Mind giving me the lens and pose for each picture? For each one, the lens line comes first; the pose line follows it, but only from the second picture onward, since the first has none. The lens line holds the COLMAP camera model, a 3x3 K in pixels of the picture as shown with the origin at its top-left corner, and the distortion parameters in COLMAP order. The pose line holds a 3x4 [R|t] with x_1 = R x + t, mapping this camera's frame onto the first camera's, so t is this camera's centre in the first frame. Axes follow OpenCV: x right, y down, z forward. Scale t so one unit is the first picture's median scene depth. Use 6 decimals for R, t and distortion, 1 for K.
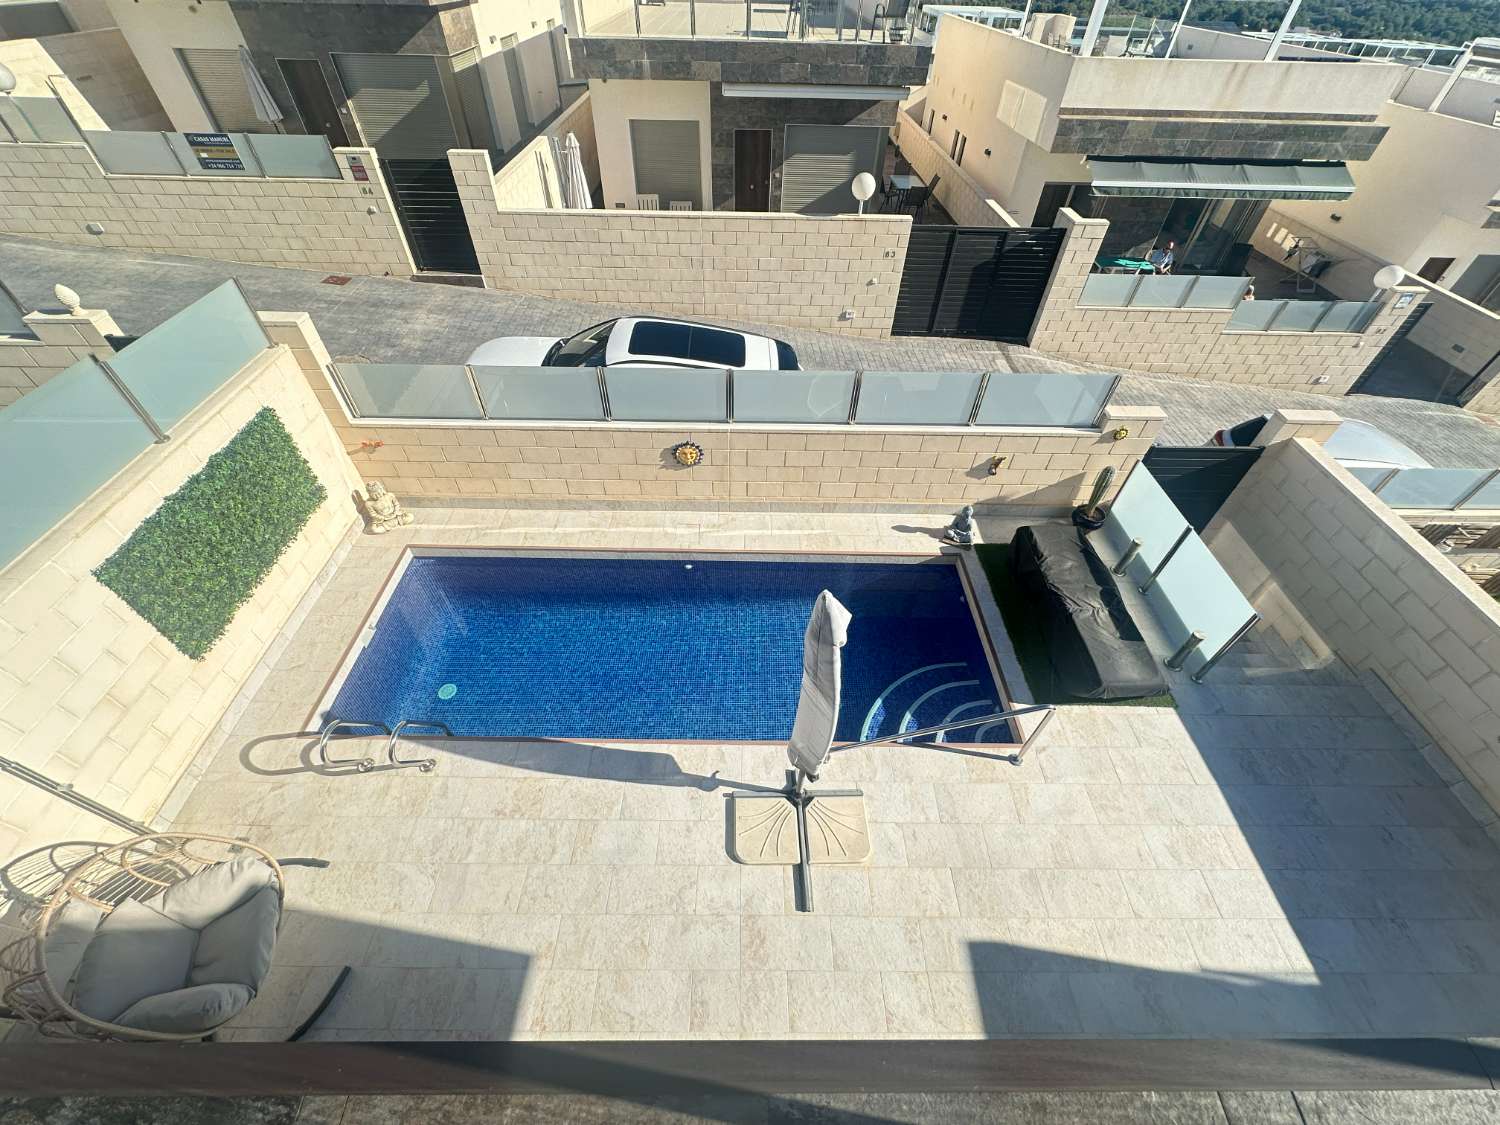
lens RADIAL K [[599.2, 0, 749.4], [0, 599.2, 560.0], [0, 0, 1]] dist [-0.000344, -0.000557]
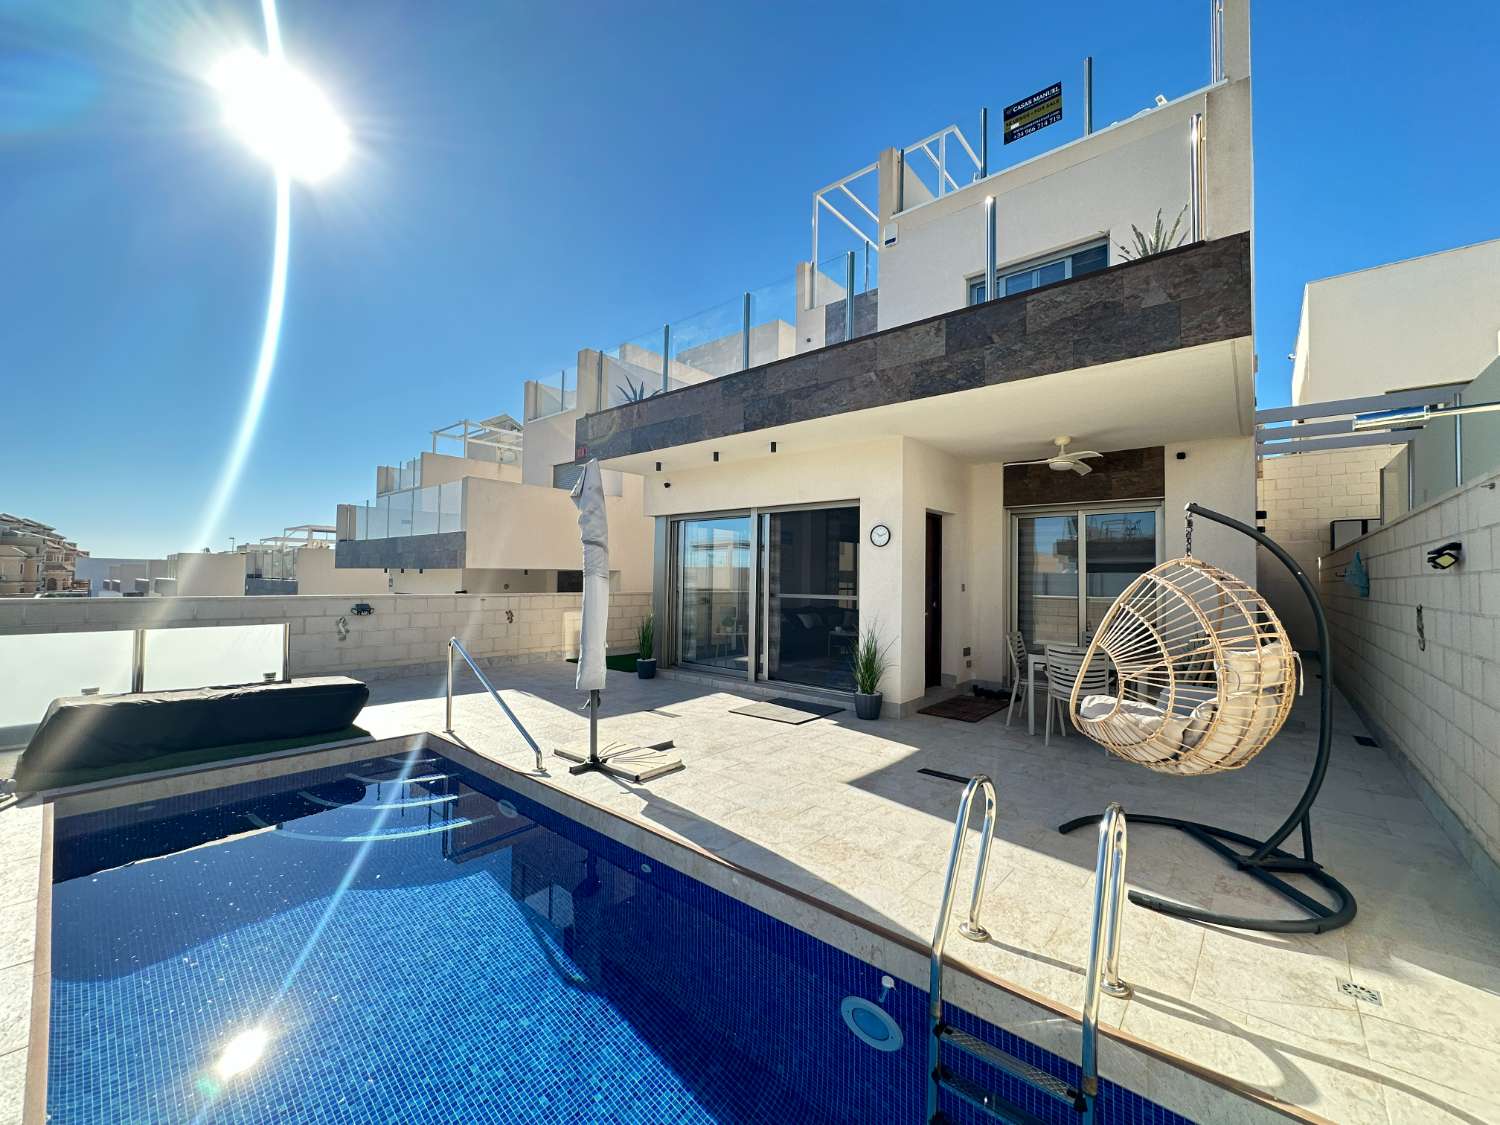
lens RADIAL K [[599.2, 0, 758.6], [0, 599.2, 561.8], [0, 0, 1]] dist [-0.000344, -0.000557]
pose [[-0.759241, -0.010949, 0.650718, -0.282682], [0.445331, 0.720384, 0.531722, -0.087600], [-0.474588, 0.693489, -0.542069, 0.445803]]
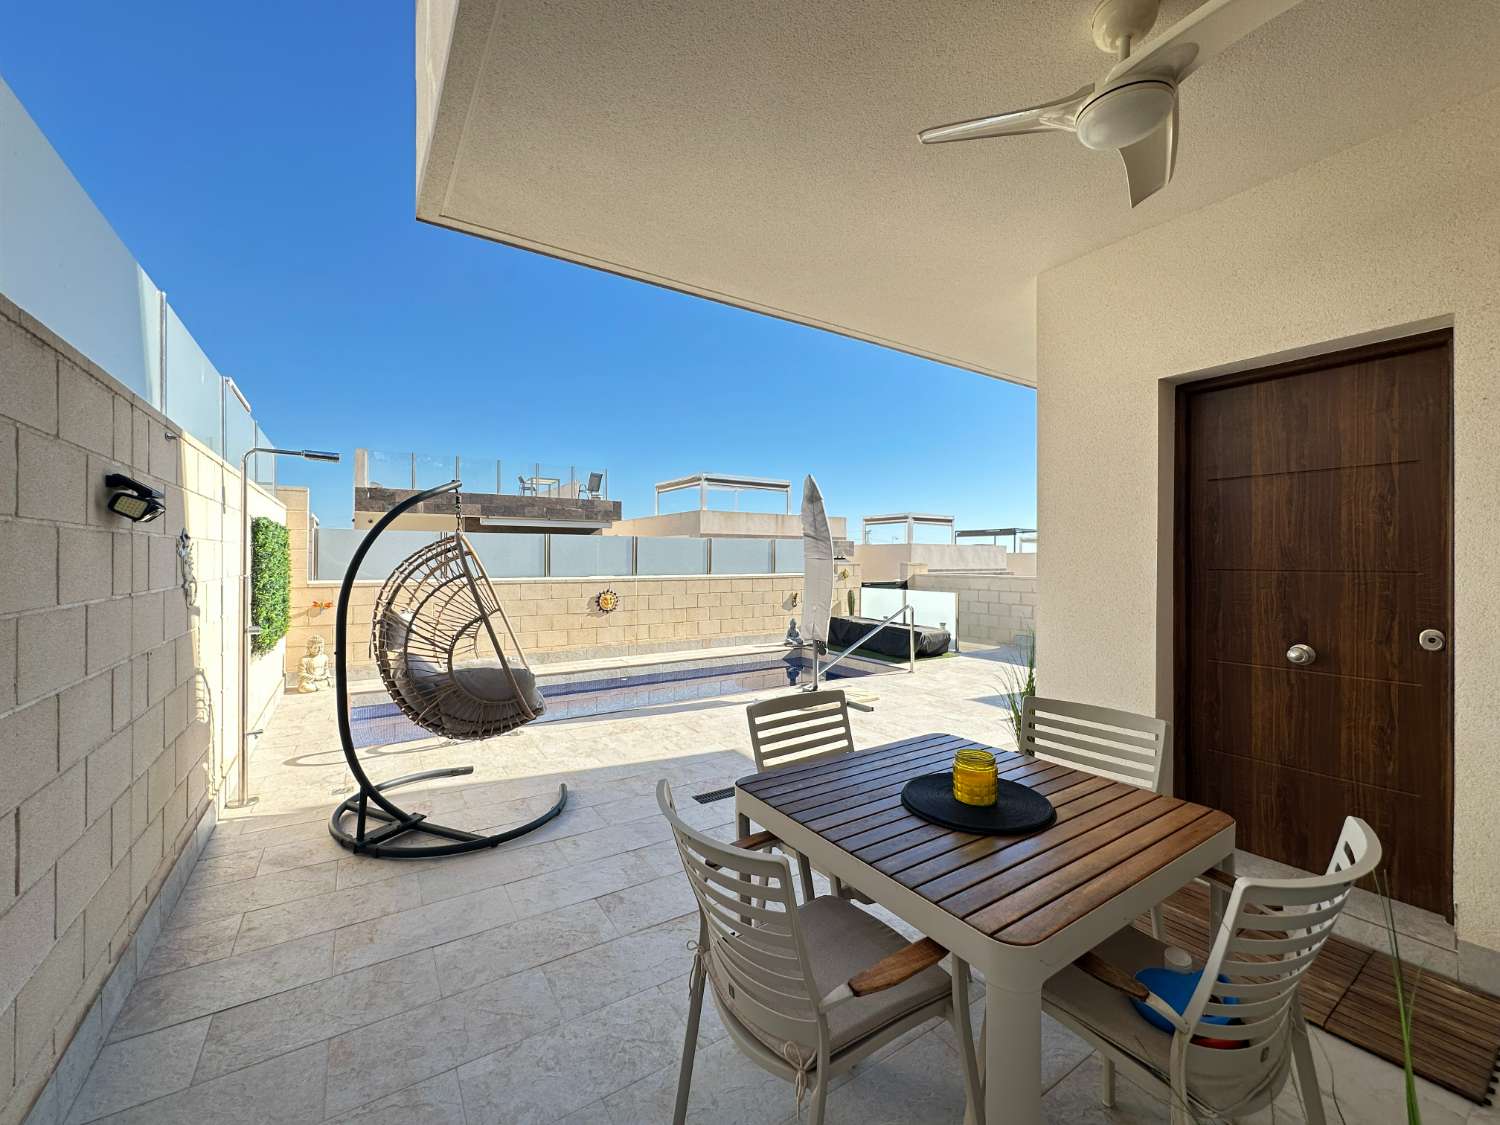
lens RADIAL K [[599.2, 0, 752.7], [0, 599.2, 556.7], [0, 0, 1]] dist [-0.000344, -0.000557]
pose [[0.834925, -0.019492, 0.550018, -0.295008], [0.405050, 0.698354, -0.590115, 0.350280], [-0.372605, 0.715487, 0.590969, 0.014170]]
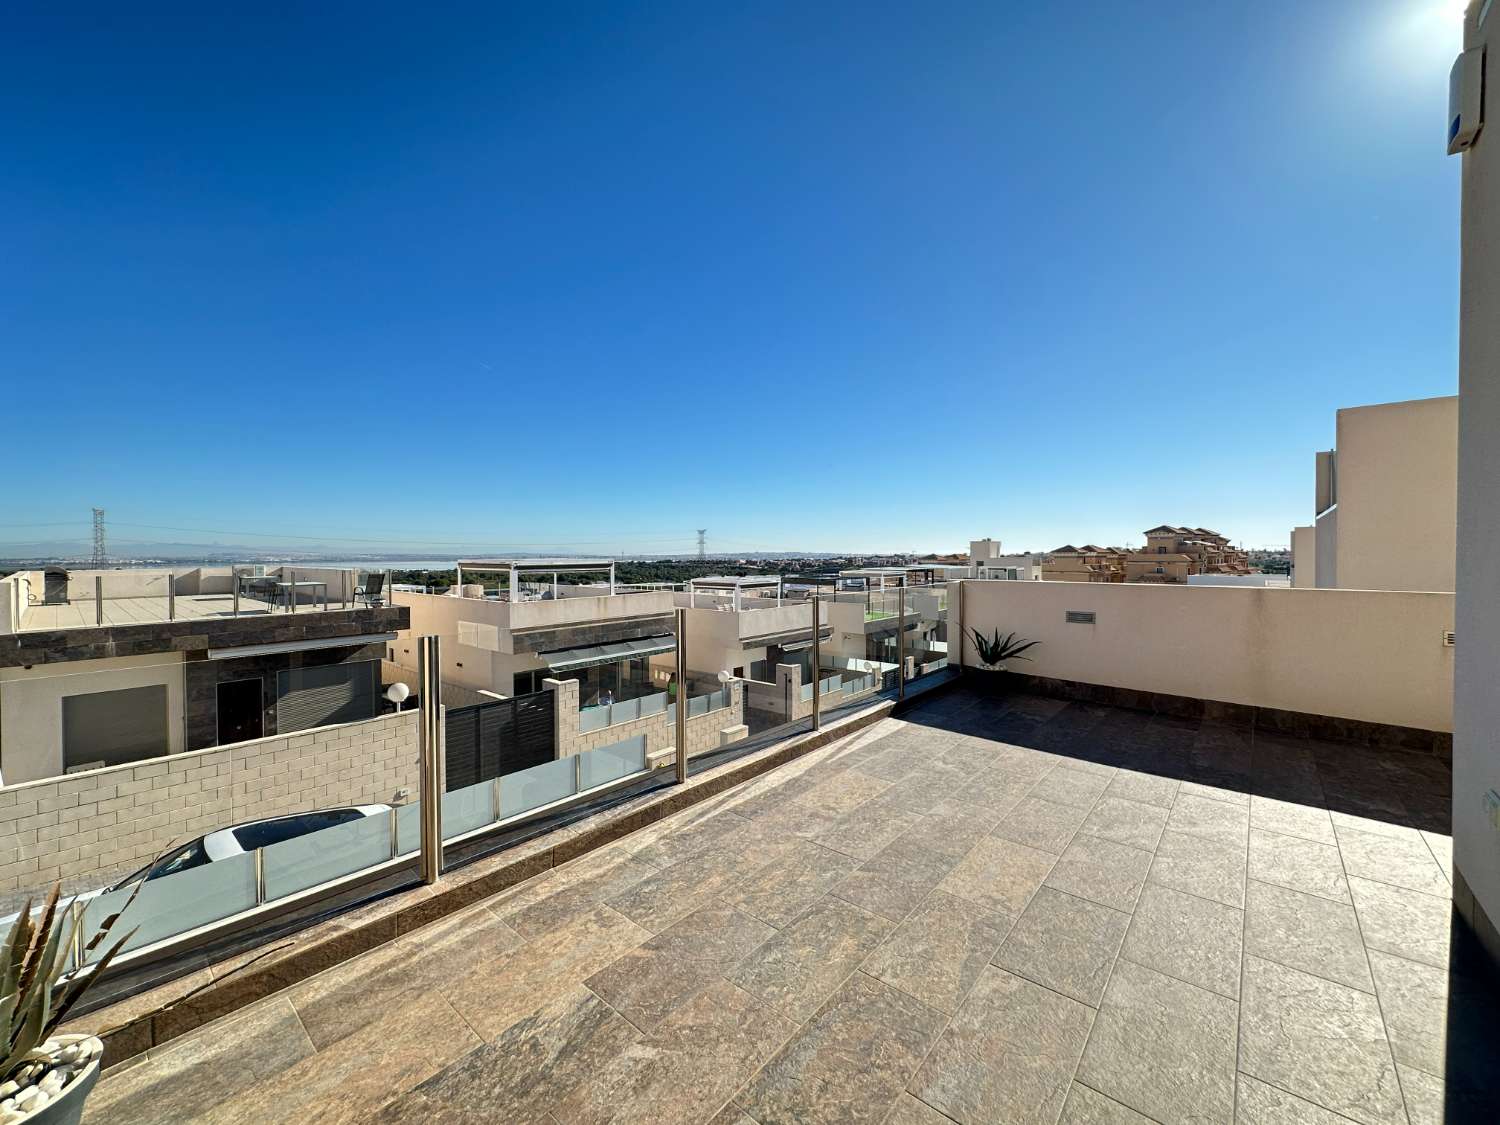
lens RADIAL K [[599.2, 0, 752.7], [0, 599.2, 561.4], [0, 0, 1]] dist [-0.000344, -0.000557]
pose [[0.654826, -0.036029, 0.754920, -0.222582], [0.553929, 0.702416, -0.446961, 0.136752], [-0.514165, 0.710854, 0.479918, -0.159011]]
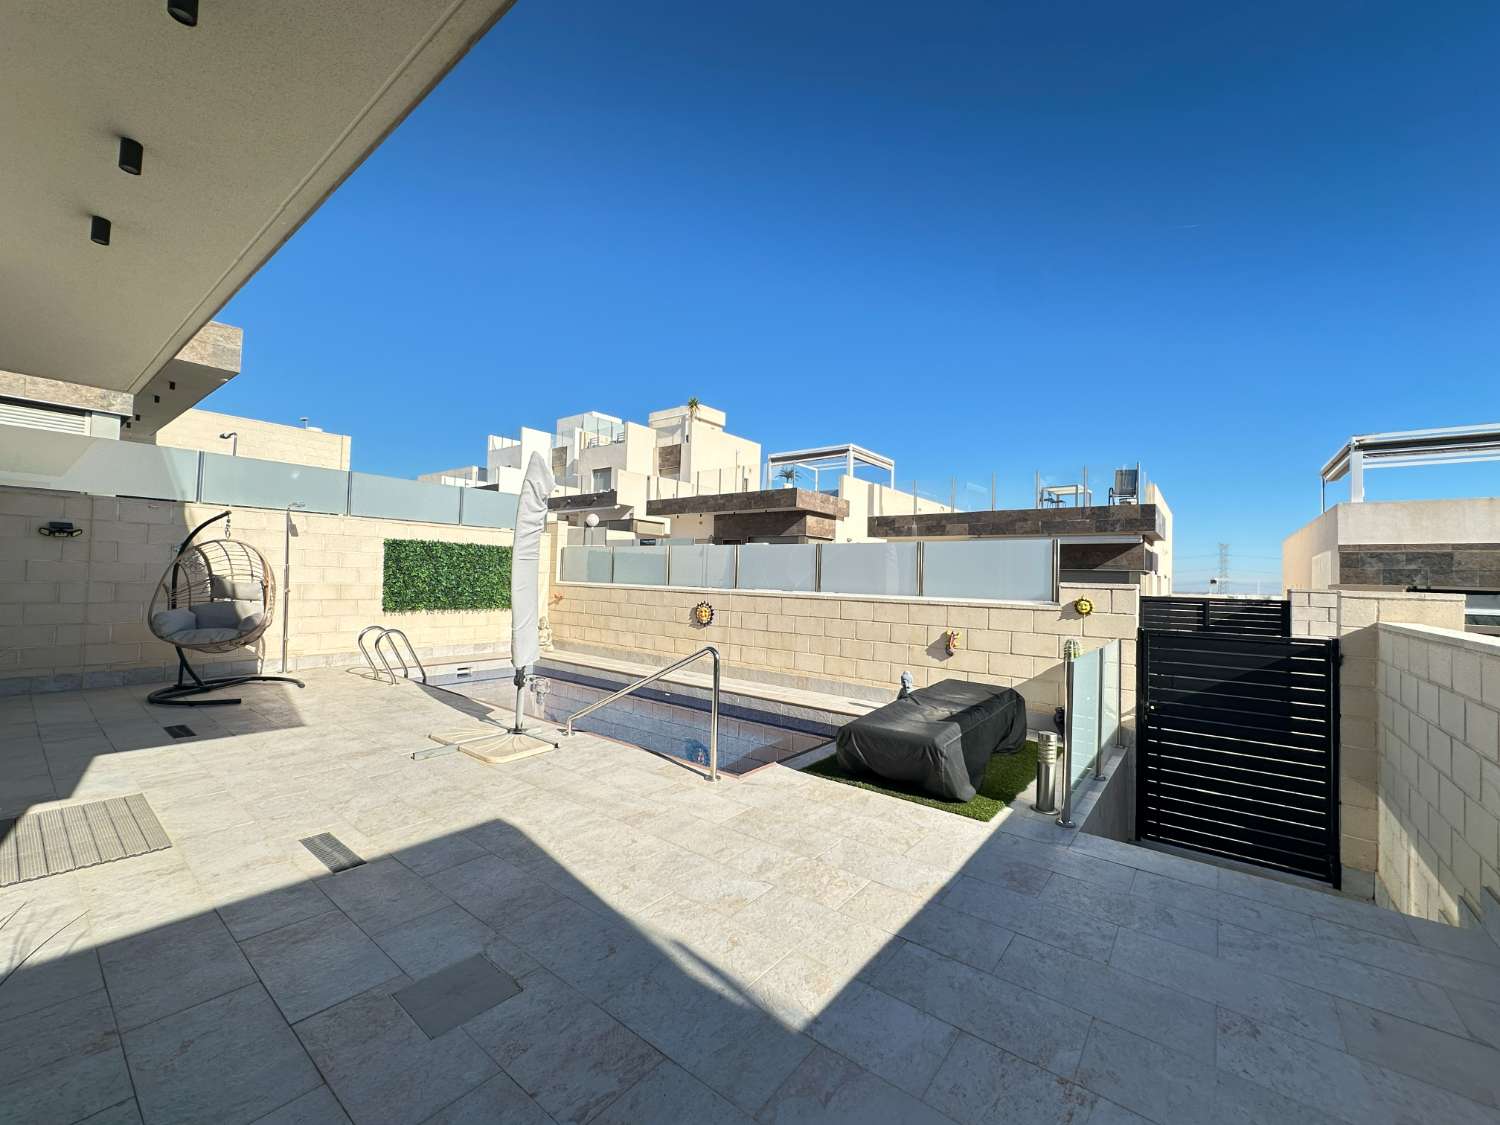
lens RADIAL K [[599.2, 0, 752.8], [0, 599.2, 553.9], [0, 0, 1]] dist [-0.000344, -0.000557]
pose [[0.788845, -0.024473, -0.614104, 0.400288], [-0.446066, 0.664570, -0.599476, 0.239274], [0.422786, 0.746825, 0.513327, 0.155676]]
